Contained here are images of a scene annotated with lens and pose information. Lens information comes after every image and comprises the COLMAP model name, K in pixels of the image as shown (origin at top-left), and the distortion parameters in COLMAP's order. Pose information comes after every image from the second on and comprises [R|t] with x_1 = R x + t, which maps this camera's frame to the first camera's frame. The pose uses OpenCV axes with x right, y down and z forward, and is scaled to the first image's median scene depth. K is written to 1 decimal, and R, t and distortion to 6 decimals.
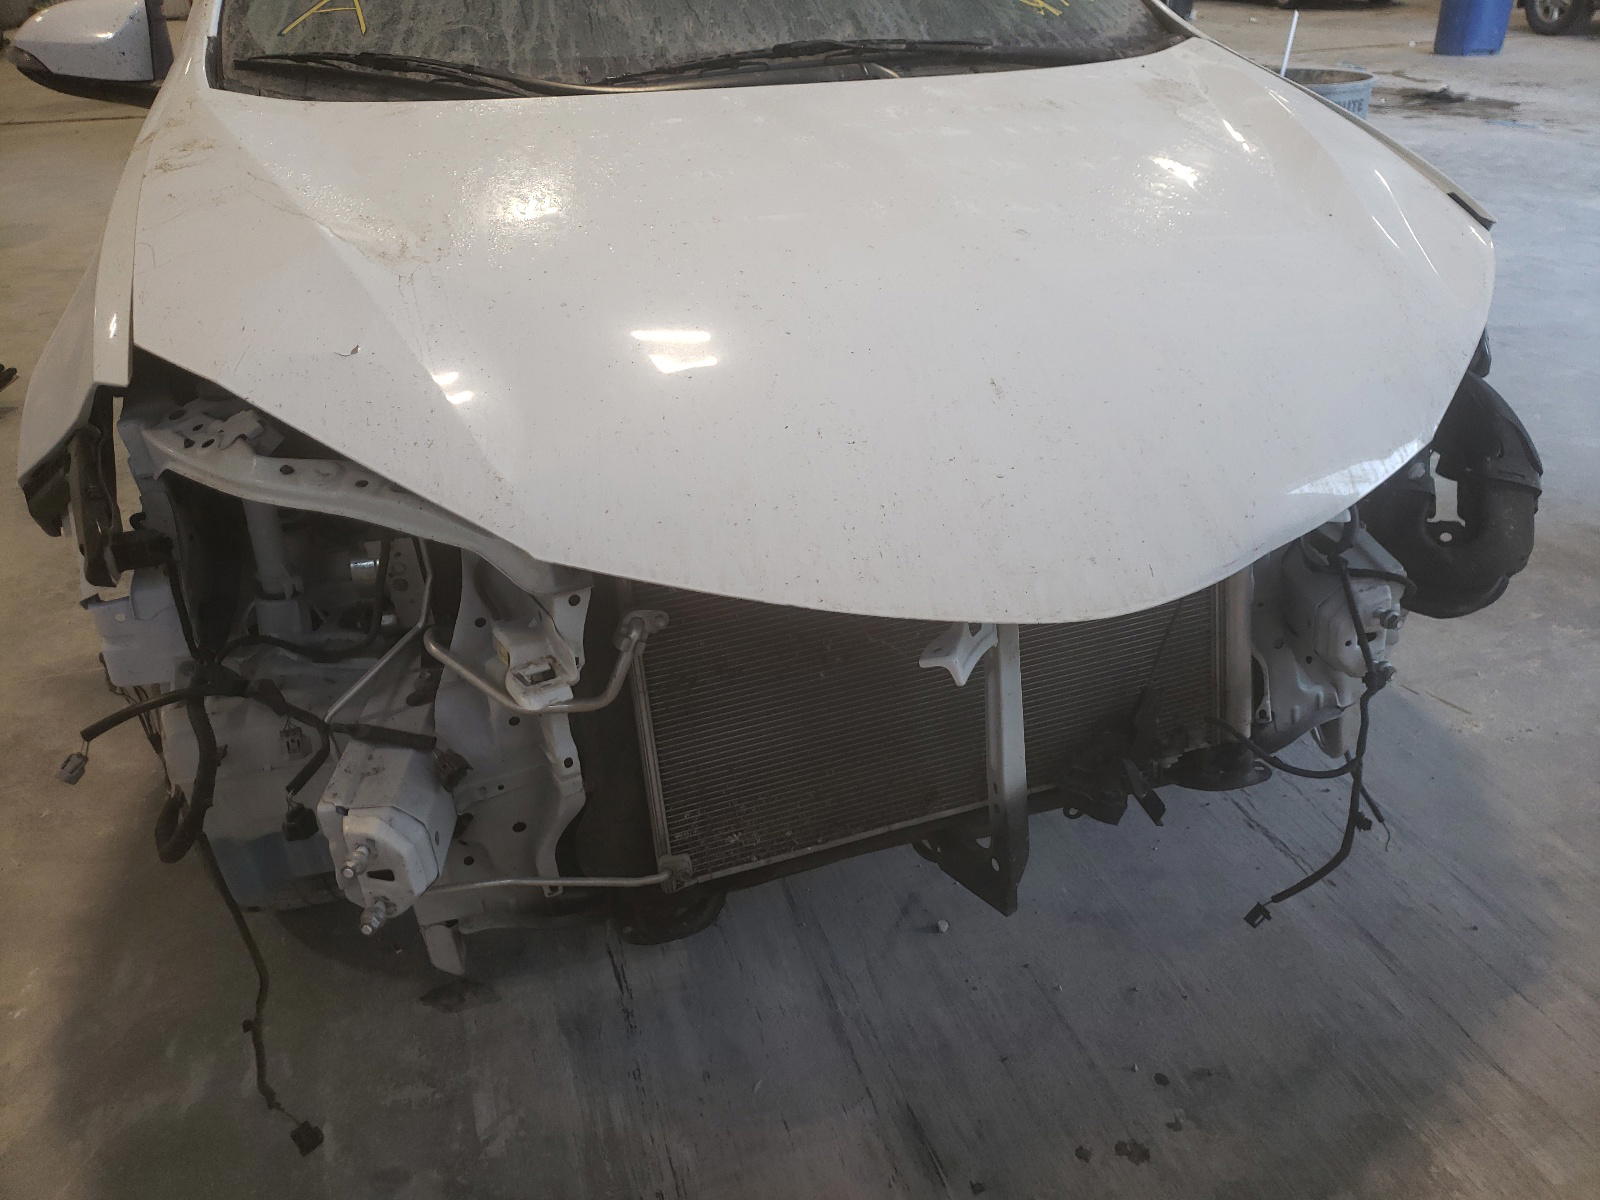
lens RADIAL K [[1262.0, 0, 800.2], [0, 1262.0, 633.7], [0, 0, 1]] dist [0.000532, -0.005162]
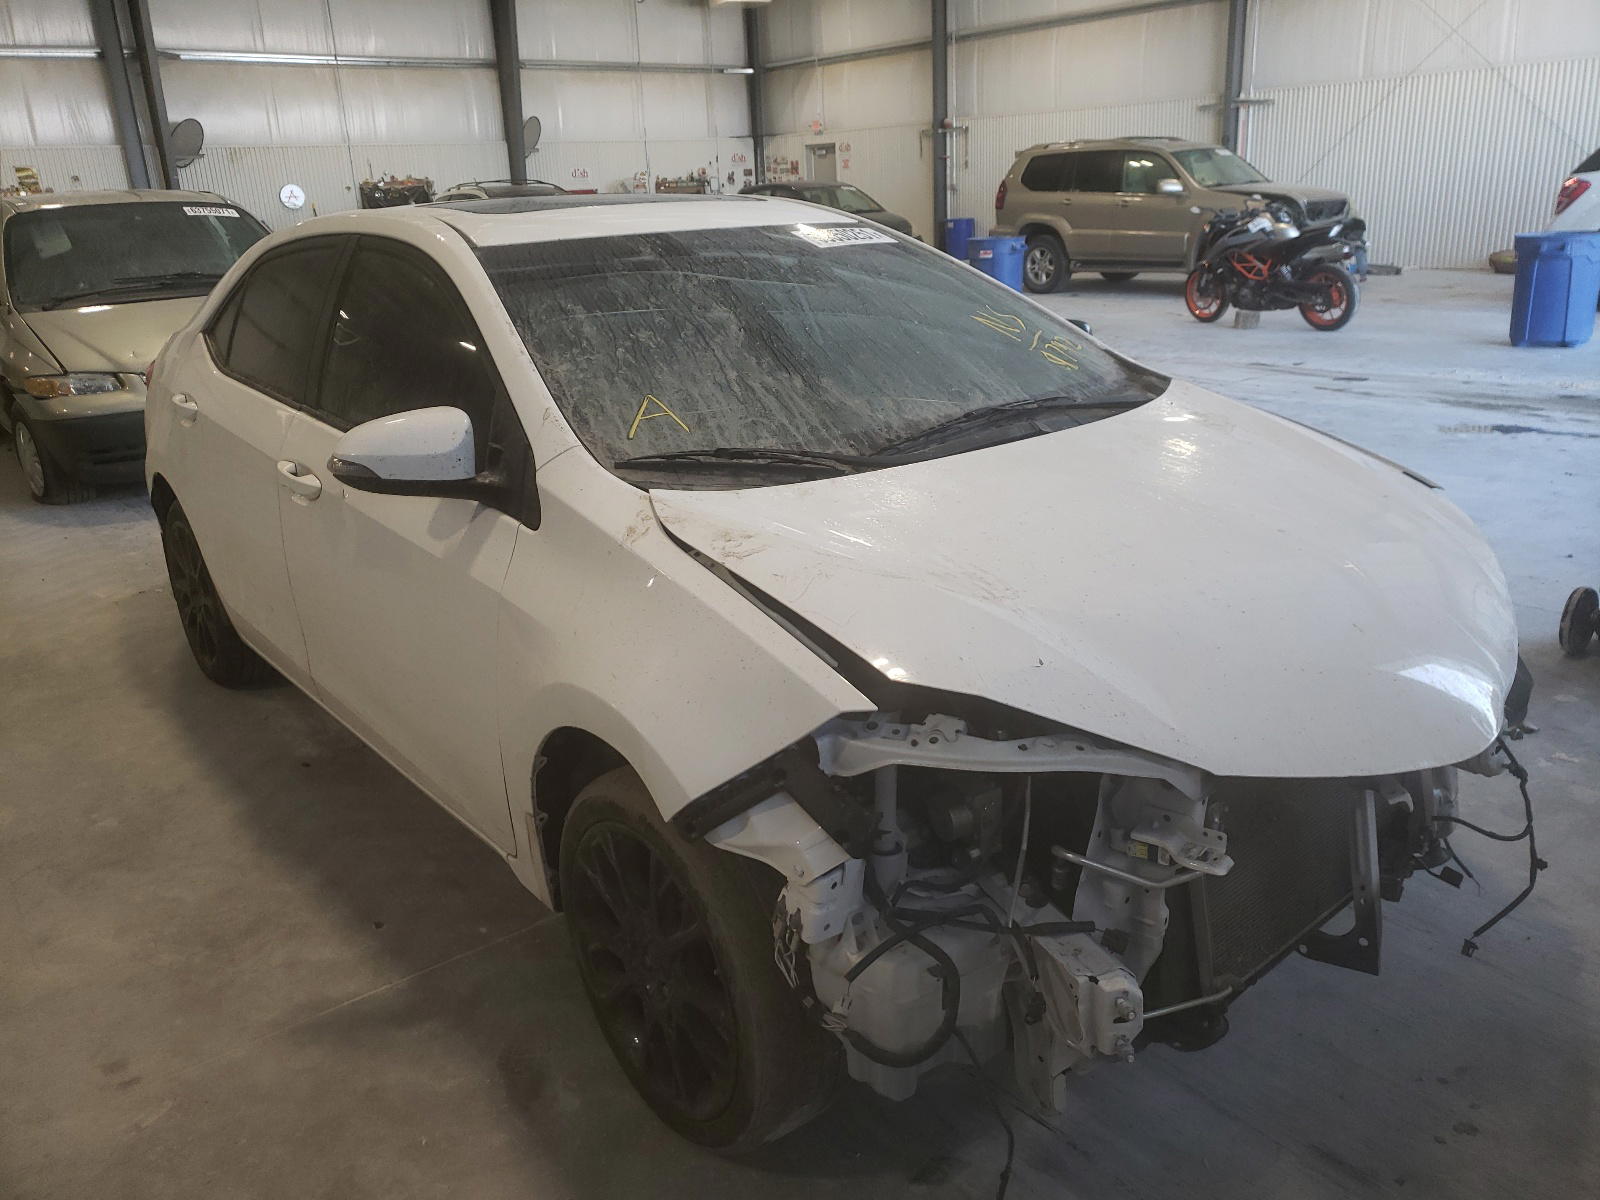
lens RADIAL K [[1212.7, 0, 800.0], [0, 1212.7, 600.0], [0, 0, 1]] dist [0.005810, -0.000676]
pose [[0.945383, -0.128553, 0.299542, -0.810579], [0.187800, 0.965910, -0.178181, -0.070238], [-0.266426, 0.224703, 0.937297, -0.238658]]
